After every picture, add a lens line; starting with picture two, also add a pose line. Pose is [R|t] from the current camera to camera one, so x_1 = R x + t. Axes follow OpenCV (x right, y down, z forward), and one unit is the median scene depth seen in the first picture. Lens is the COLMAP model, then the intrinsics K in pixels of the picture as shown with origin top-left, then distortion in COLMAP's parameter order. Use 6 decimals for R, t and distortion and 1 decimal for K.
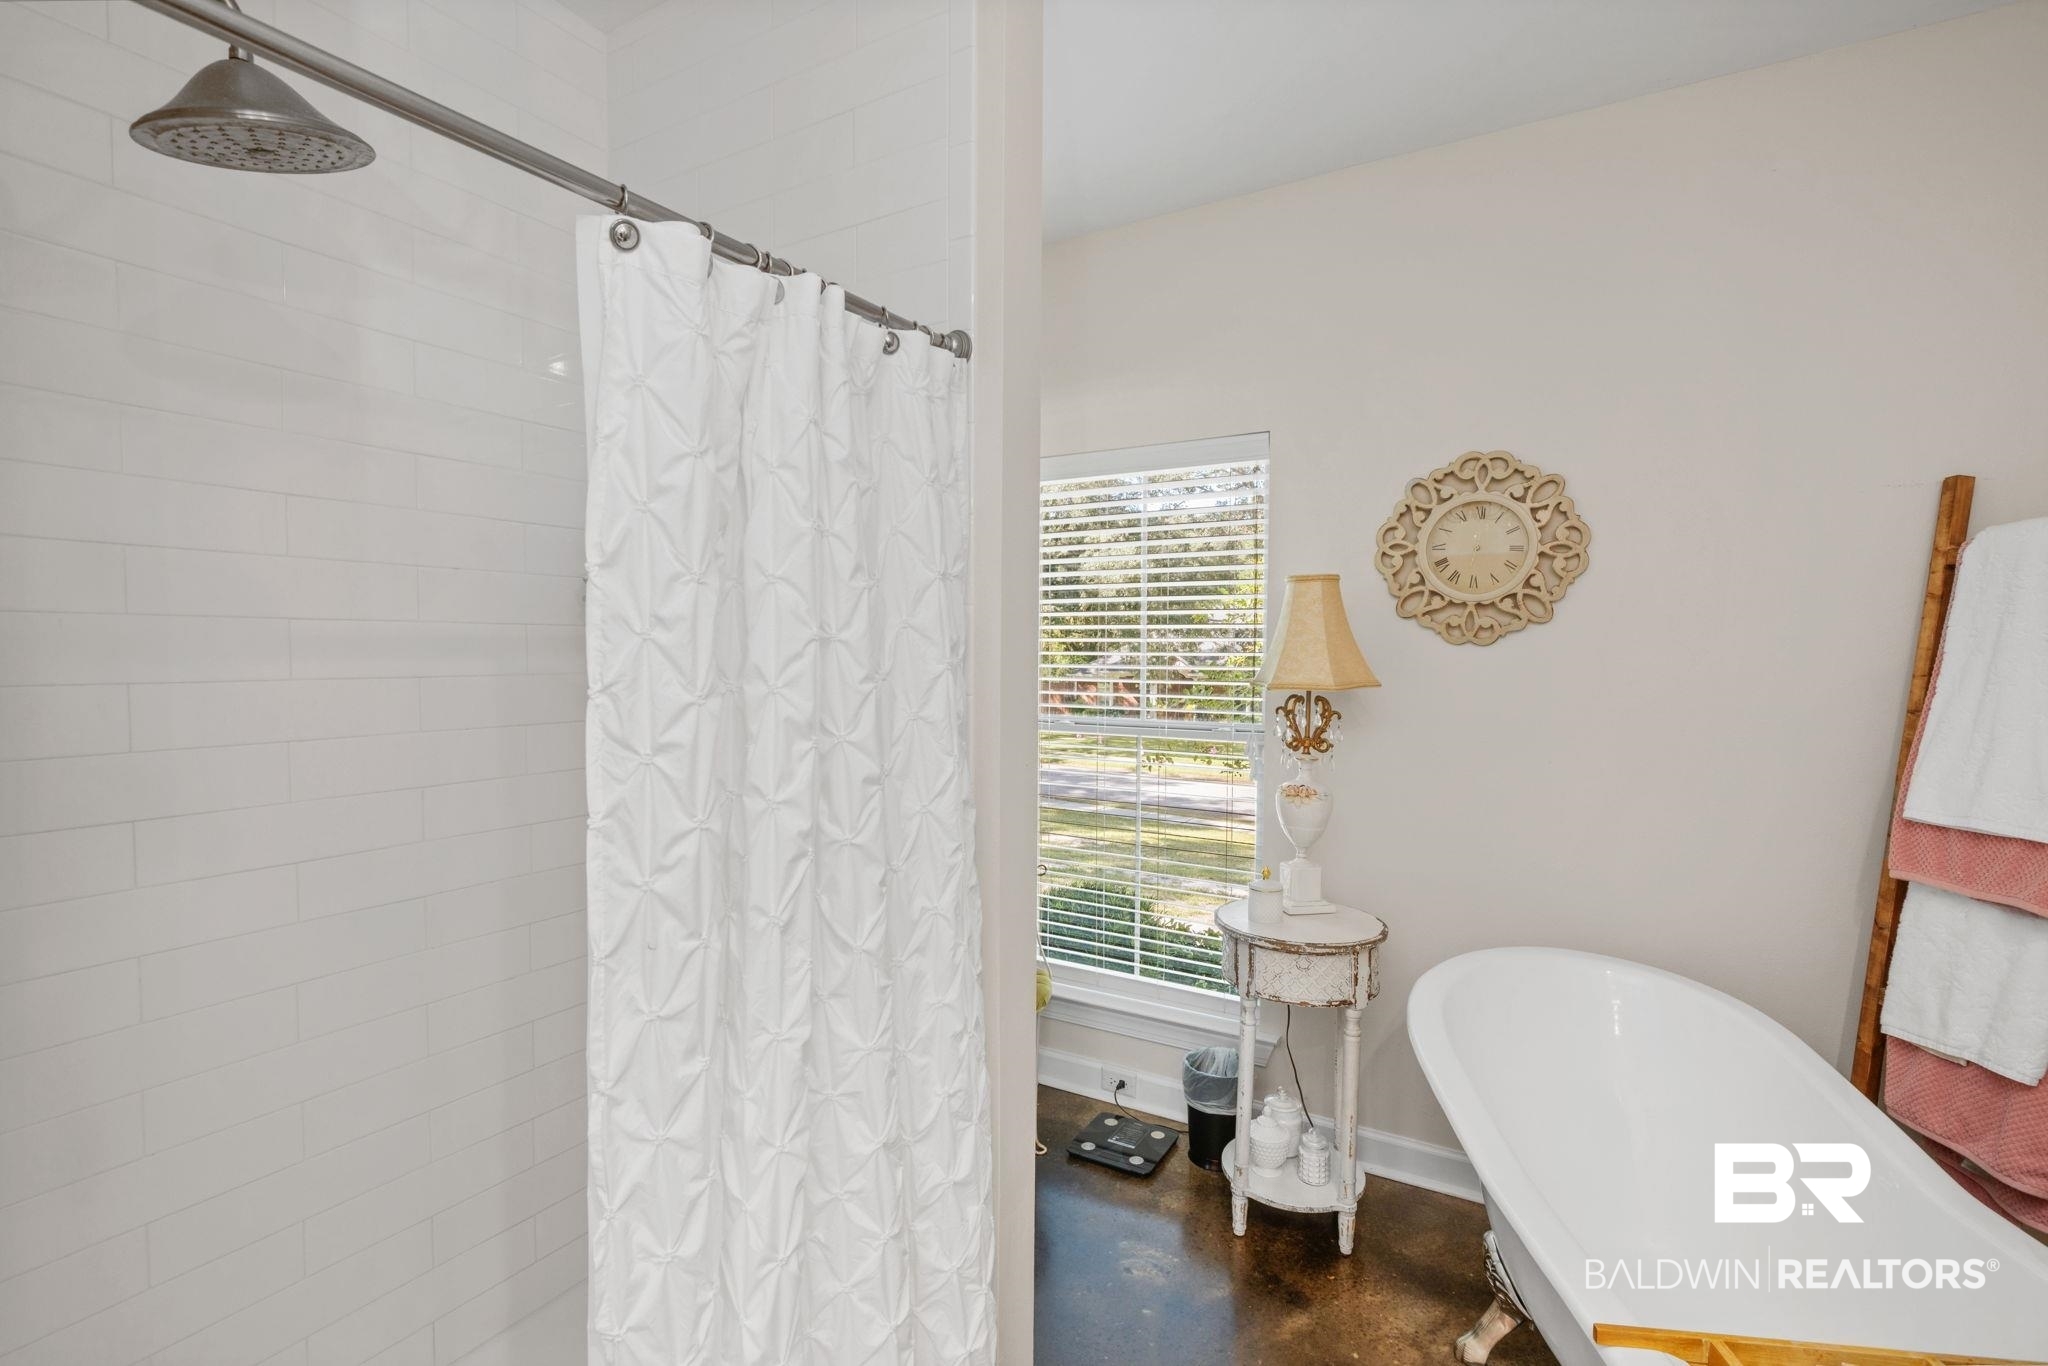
lens RADIAL K [[940.9, 0, 1030.9], [0, 940.9, 684.7], [0, 0, 1]] dist [-0.001529, -0.000703]
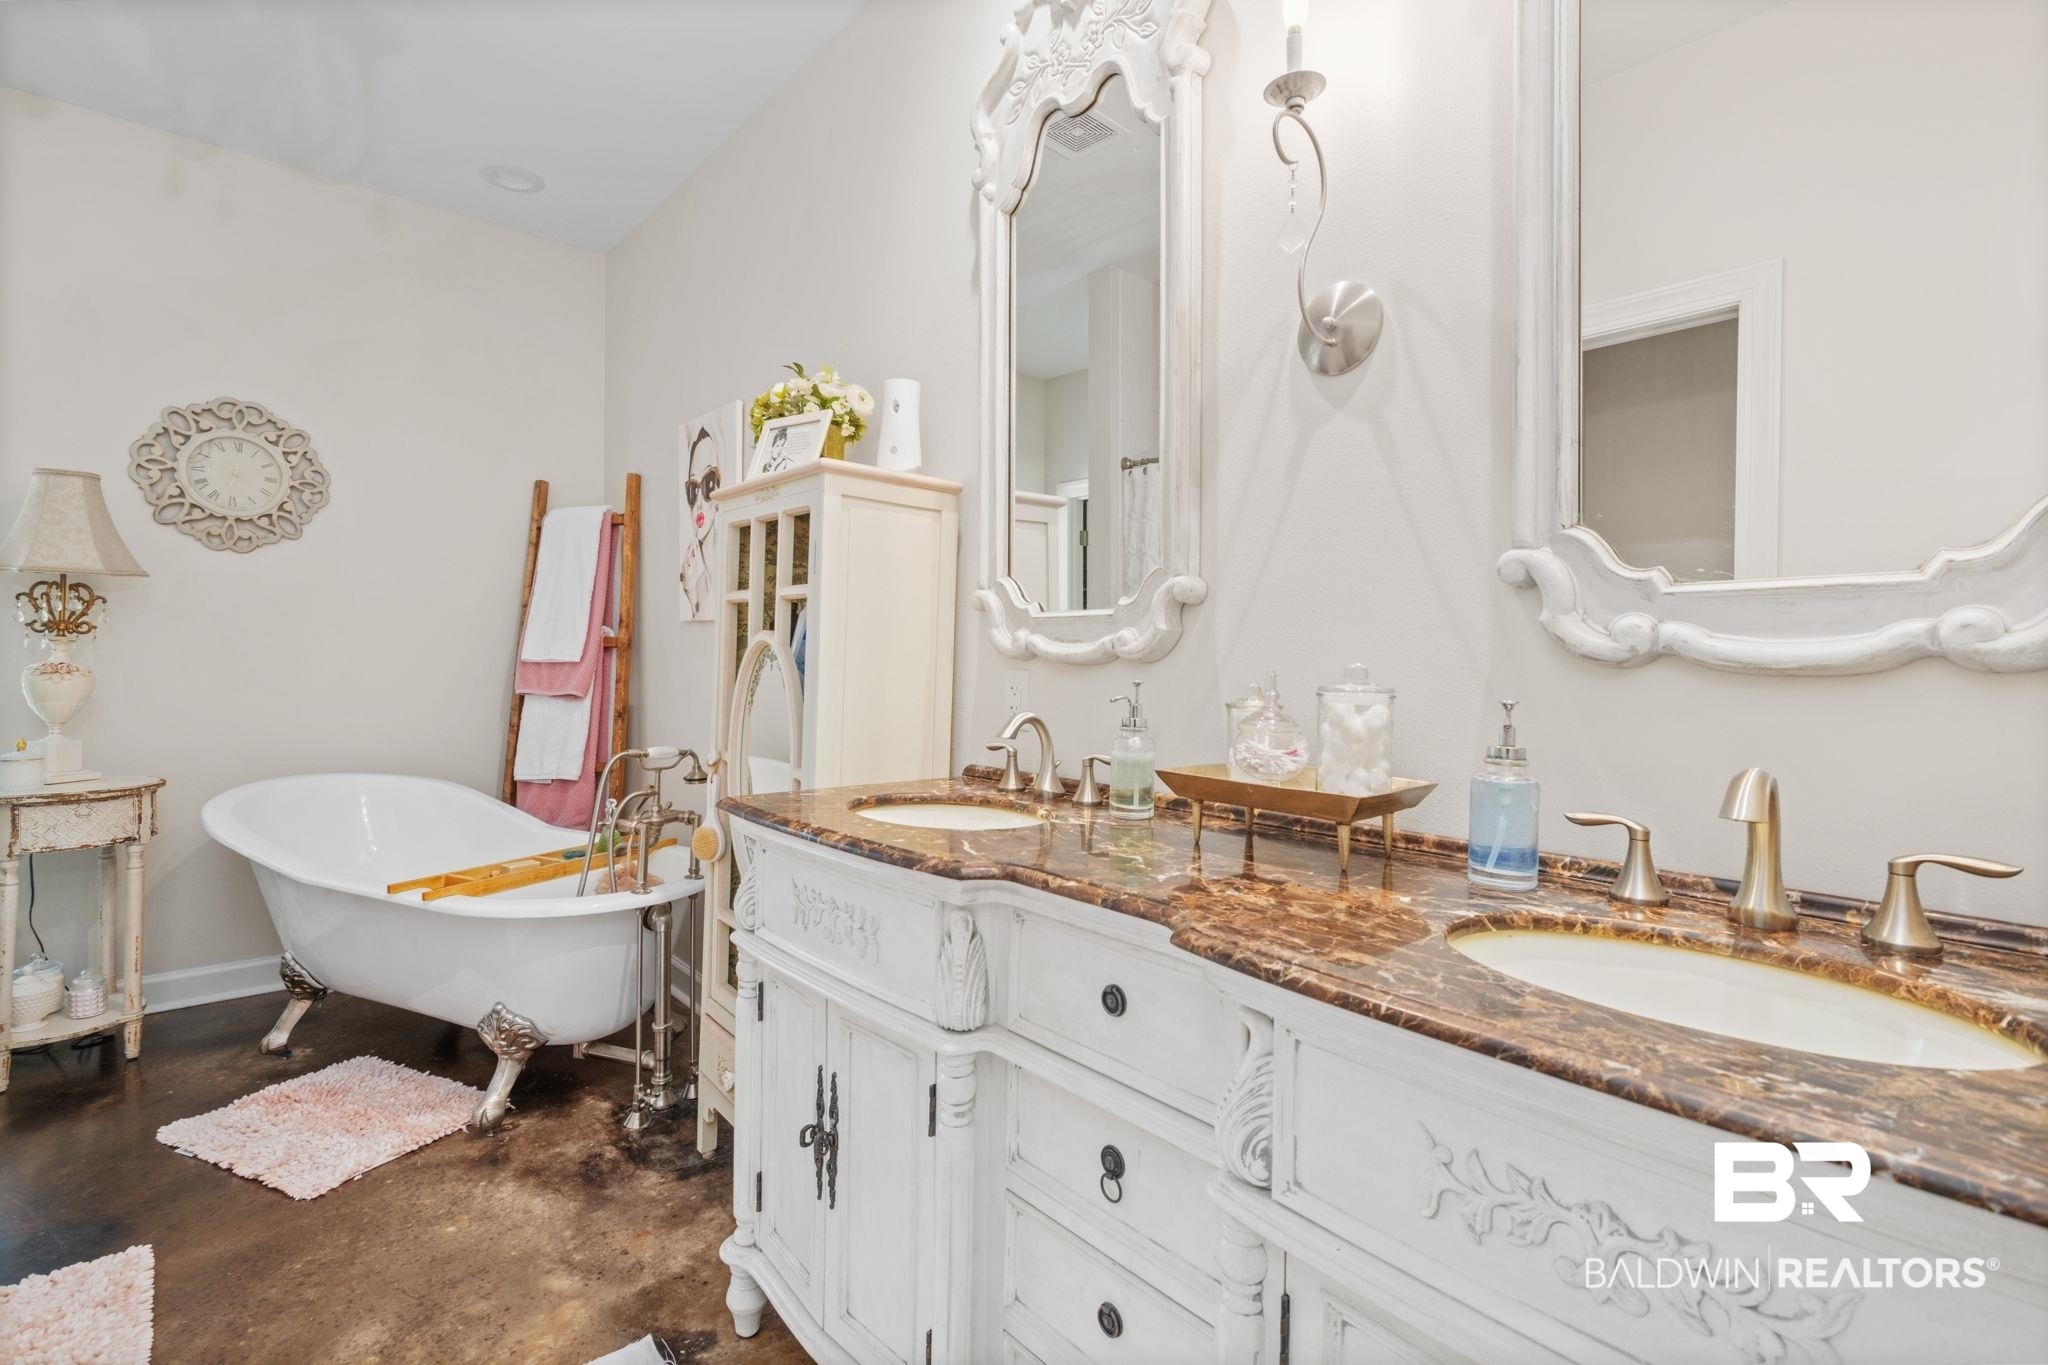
lens RADIAL K [[940.9, 0, 1032.4], [0, 940.9, 669.3], [0, 0, 1]] dist [-0.001529, -0.000703]
pose [[0.314956, -0.009635, 0.949057, -0.396556], [0.021960, 0.999755, 0.002862, 0.138976], [-0.948852, 0.019940, 0.315091, -0.416940]]
